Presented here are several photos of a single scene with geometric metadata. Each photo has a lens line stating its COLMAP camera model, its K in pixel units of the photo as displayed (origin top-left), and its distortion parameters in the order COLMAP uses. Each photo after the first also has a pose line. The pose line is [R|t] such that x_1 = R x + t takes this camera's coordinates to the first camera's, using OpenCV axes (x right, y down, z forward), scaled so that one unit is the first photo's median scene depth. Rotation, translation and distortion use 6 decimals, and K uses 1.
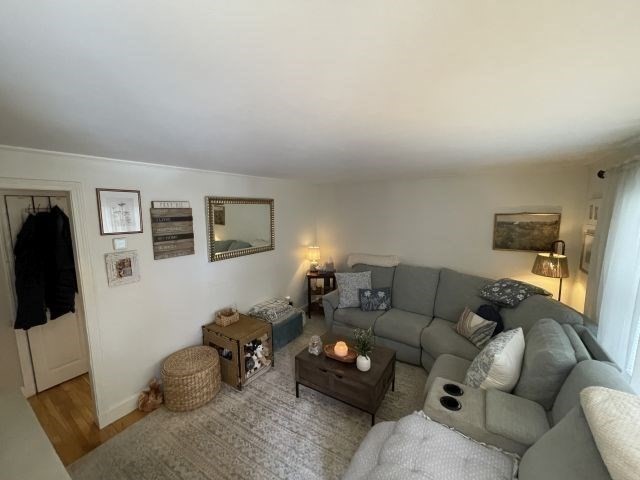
lens RADIAL K [[258.8, 0, 321.5], [0, 258.8, 239.6], [0, 0, 1]] dist [0.003293, -0.000005]
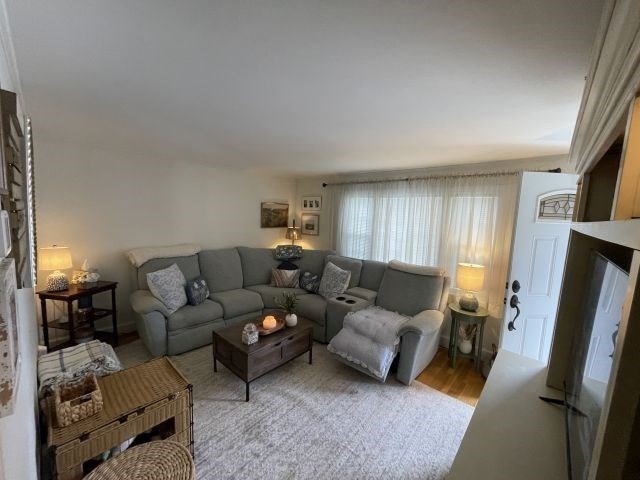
lens RADIAL K [[258.8, 0, 321.5], [0, 258.8, 239.6], [0, 0, 1]] dist [0.003293, -0.000005]
pose [[0.158582, -0.087150, 0.983492, -0.722106], [0.079563, 0.993985, 0.075251, 0.021538], [-0.984135, 0.066316, 0.164562, 0.486913]]
